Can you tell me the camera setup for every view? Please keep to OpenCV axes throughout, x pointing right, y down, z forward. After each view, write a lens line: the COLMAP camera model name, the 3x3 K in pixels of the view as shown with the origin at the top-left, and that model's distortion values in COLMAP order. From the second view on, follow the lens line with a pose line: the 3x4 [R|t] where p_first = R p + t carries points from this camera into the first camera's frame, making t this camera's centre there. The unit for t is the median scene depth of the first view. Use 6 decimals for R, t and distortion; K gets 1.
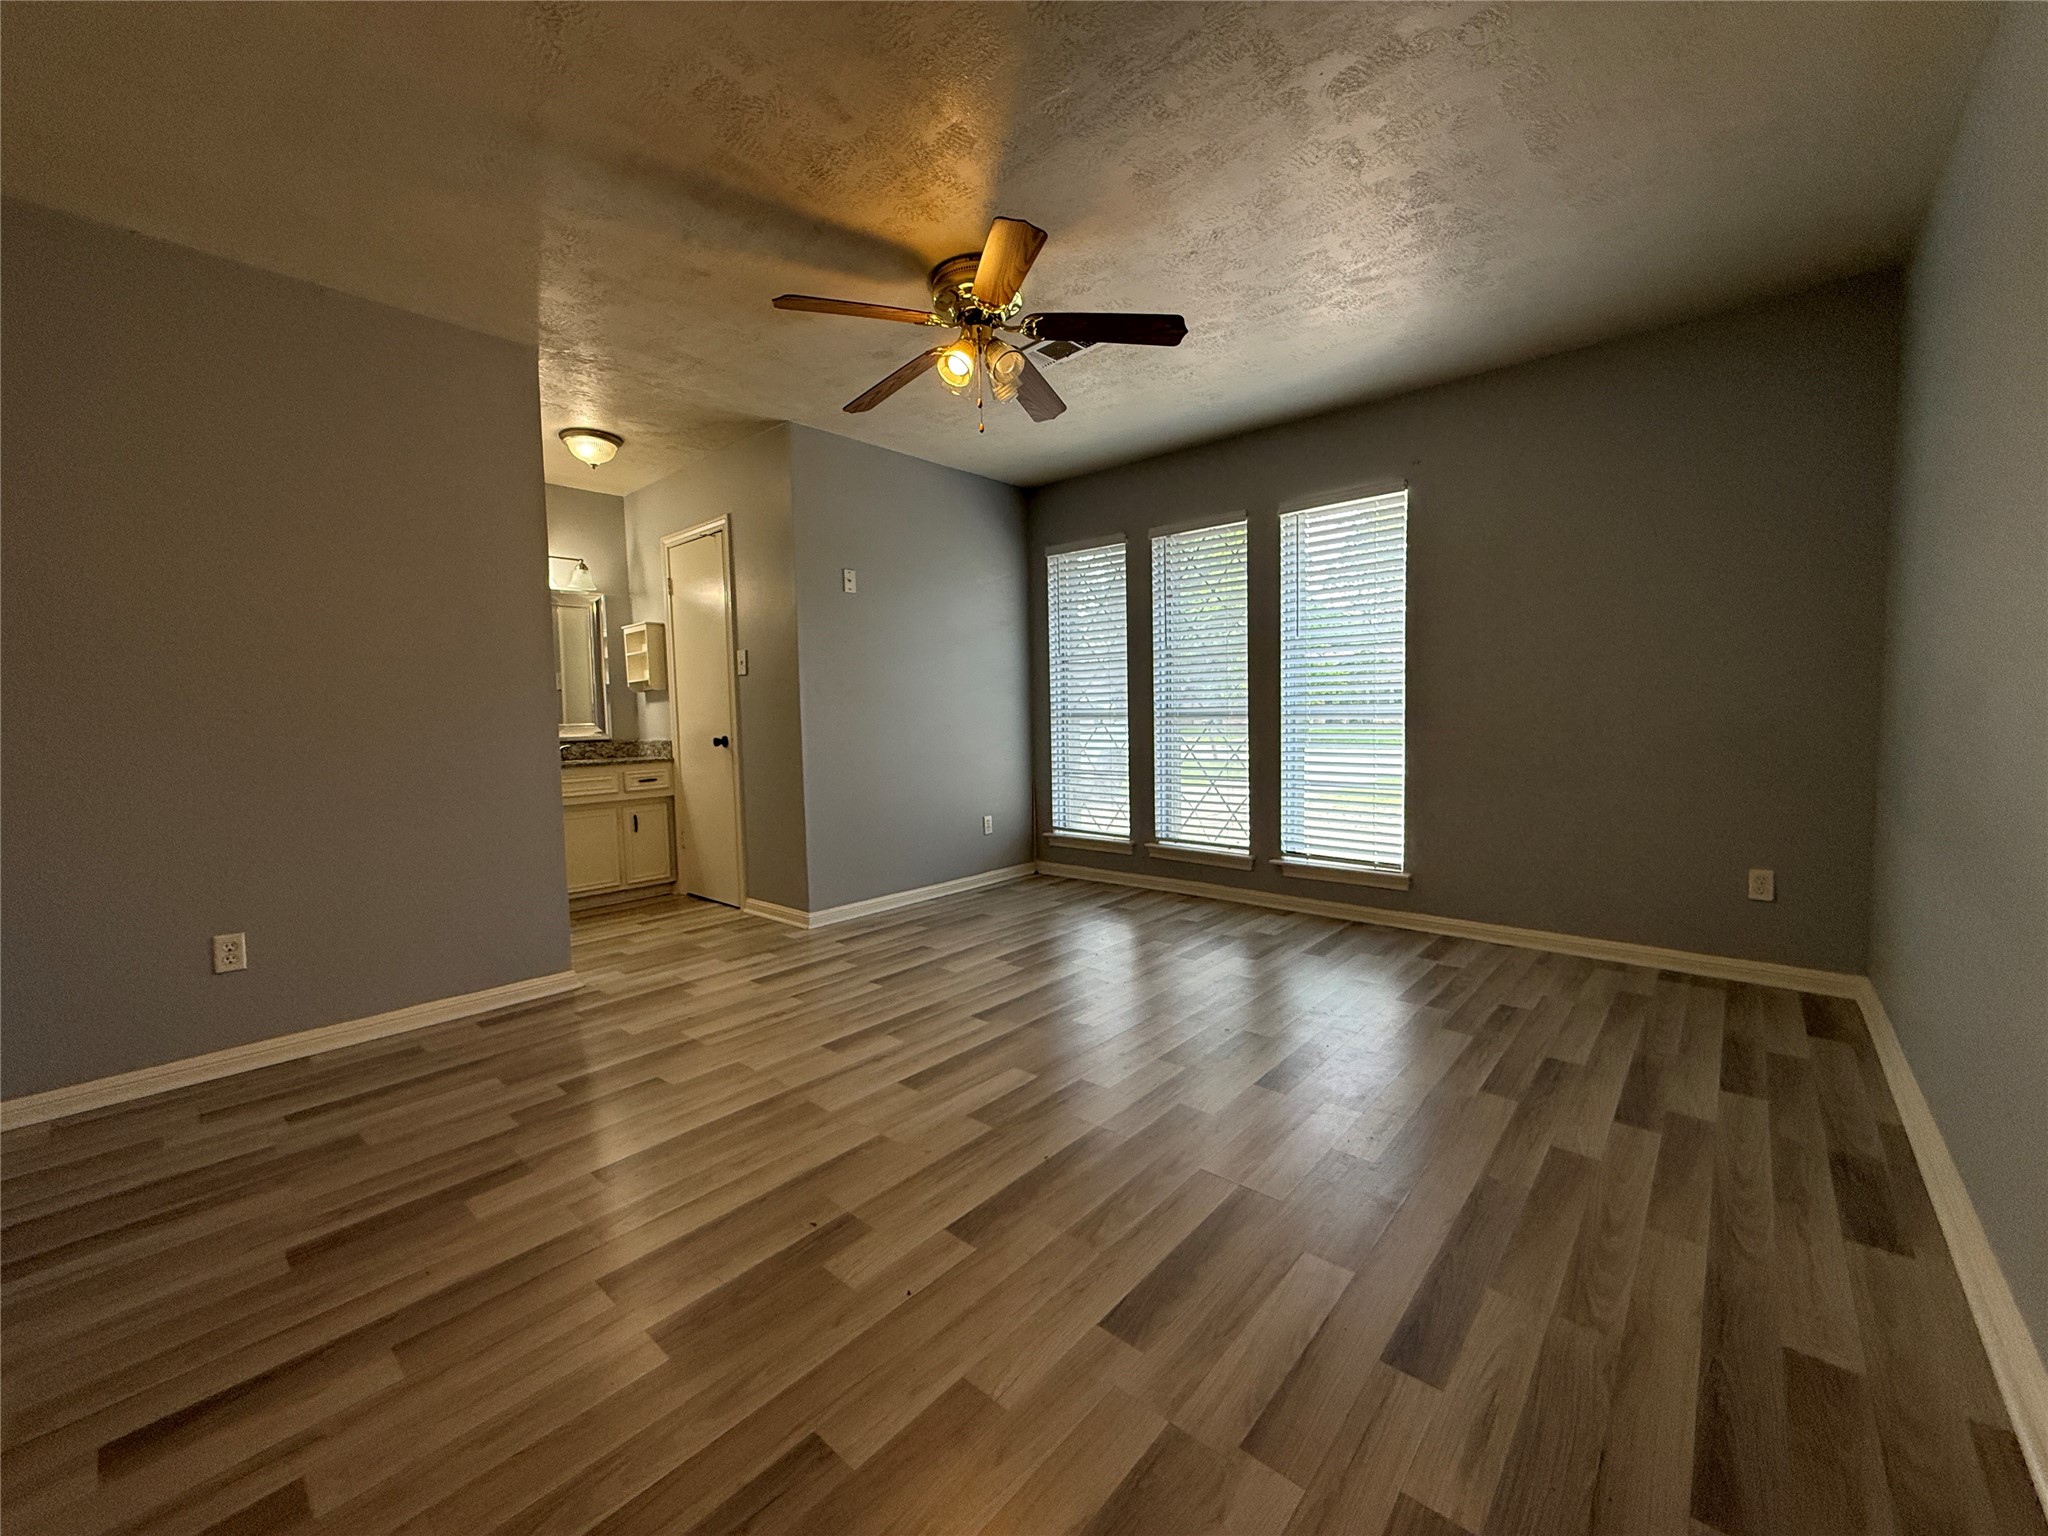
lens RADIAL K [[816.3, 0, 1013.9], [0, 816.3, 767.7], [0, 0, 1]] dist [0.001162, 0.000276]
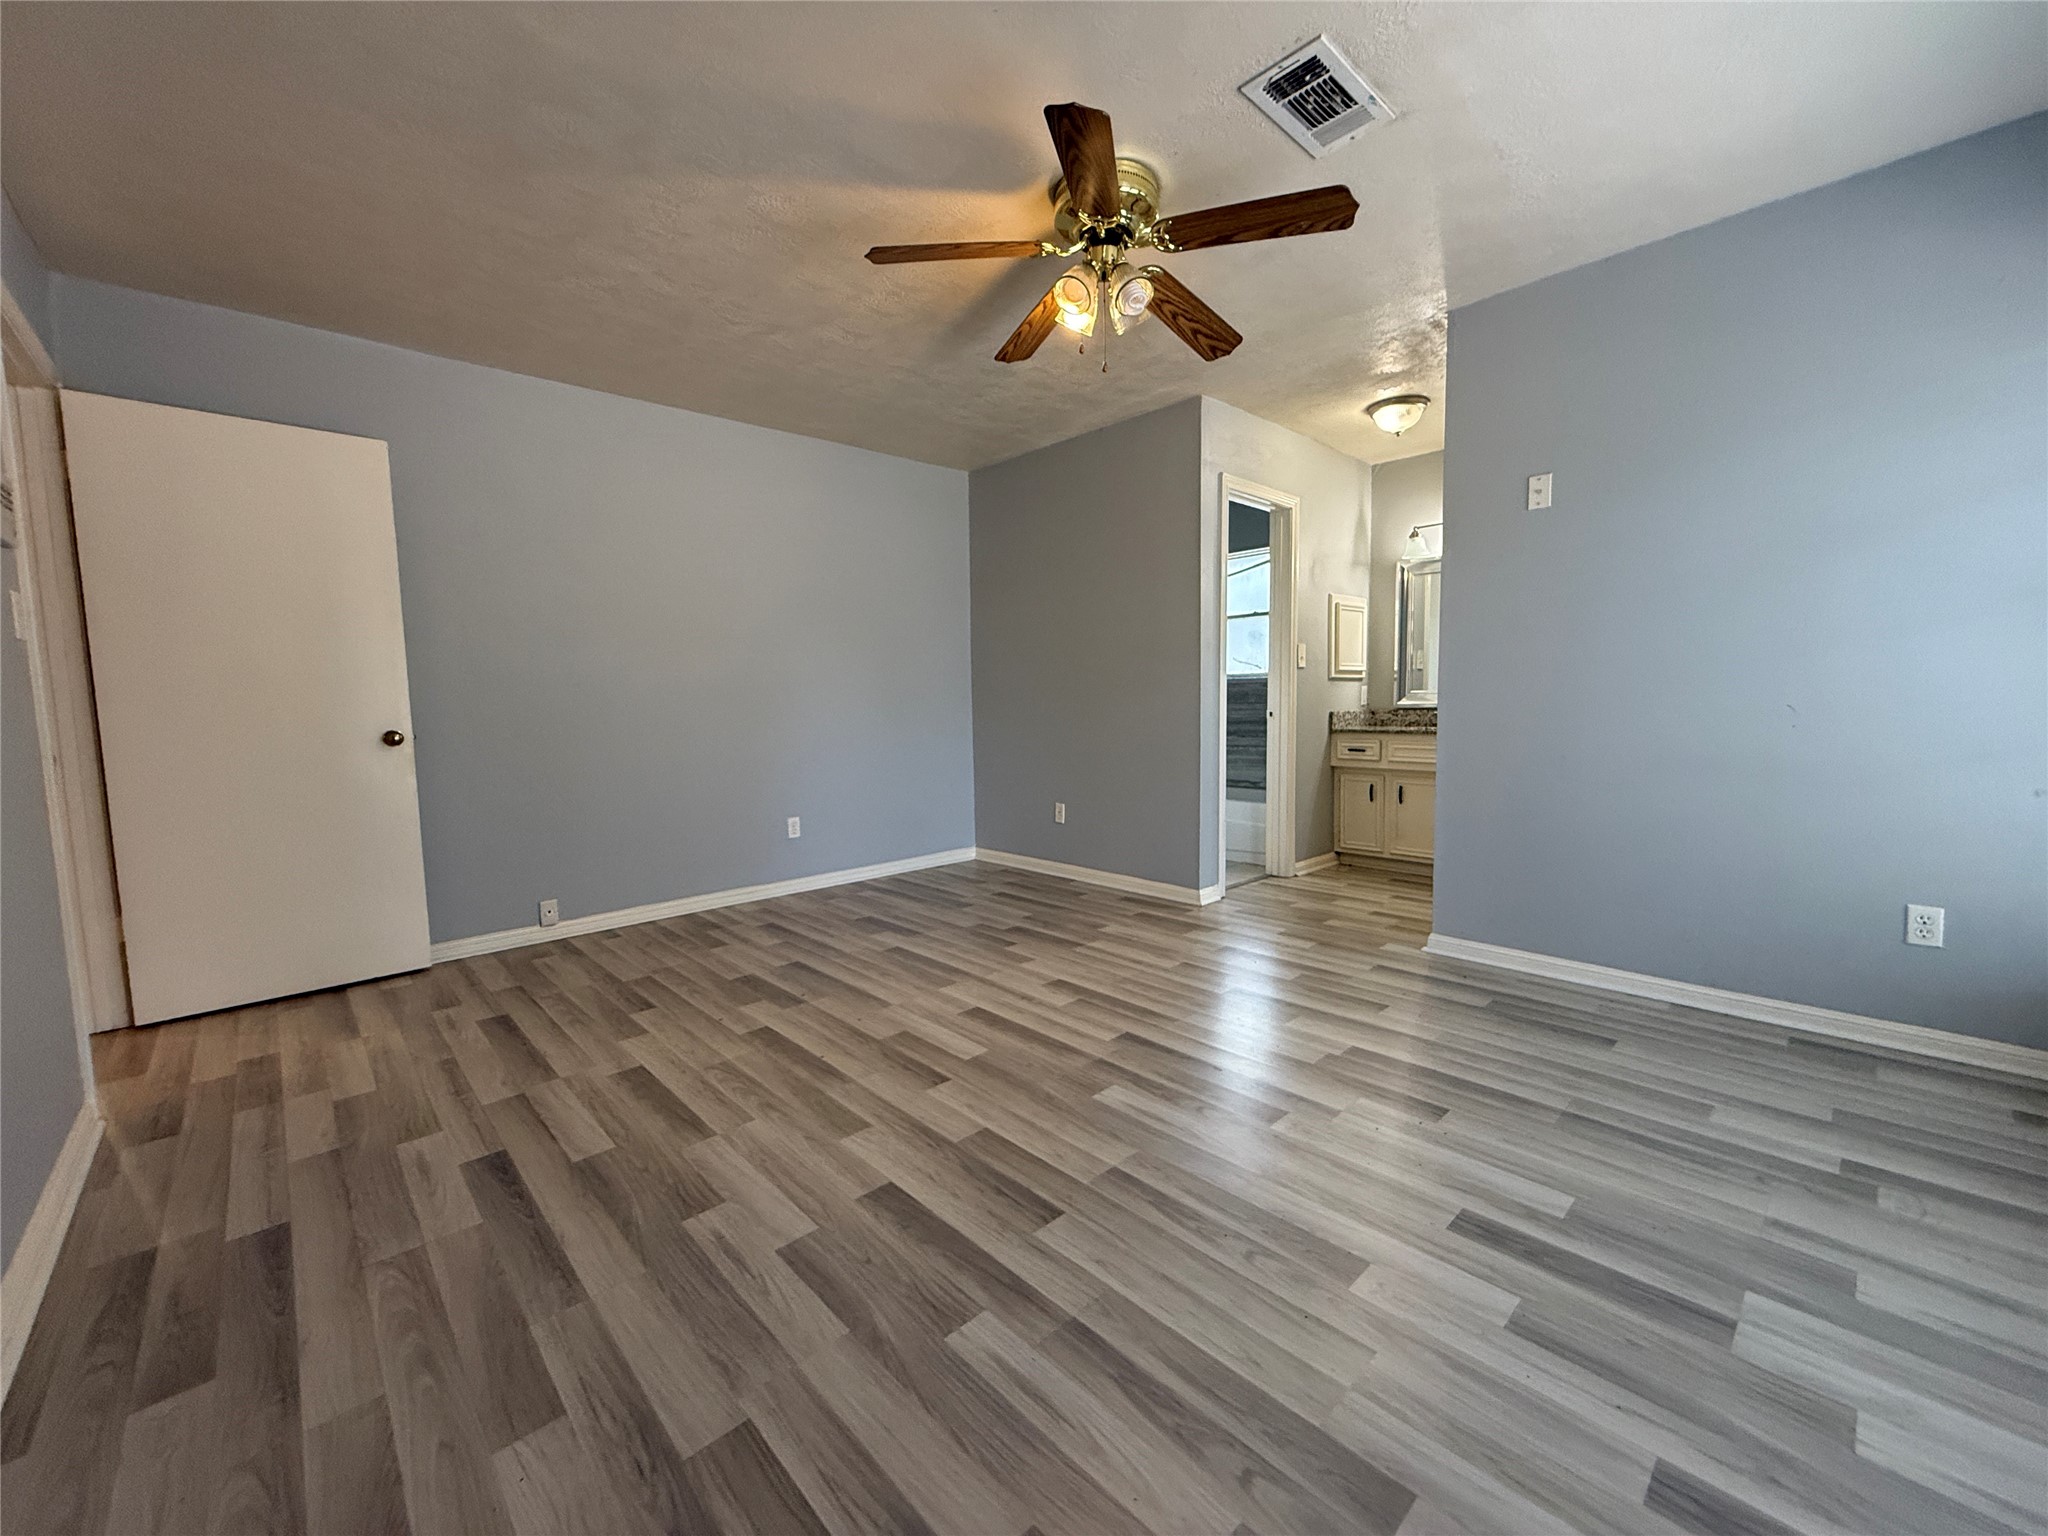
lens RADIAL K [[816.3, 0, 1013.9], [0, 816.3, 767.7], [0, 0, 1]] dist [0.001162, 0.000276]
pose [[-0.097082, 0.110058, -0.989172, 0.898666], [-0.046830, 0.992261, 0.114998, -0.090563], [0.994174, 0.057487, -0.091177, 1.033989]]
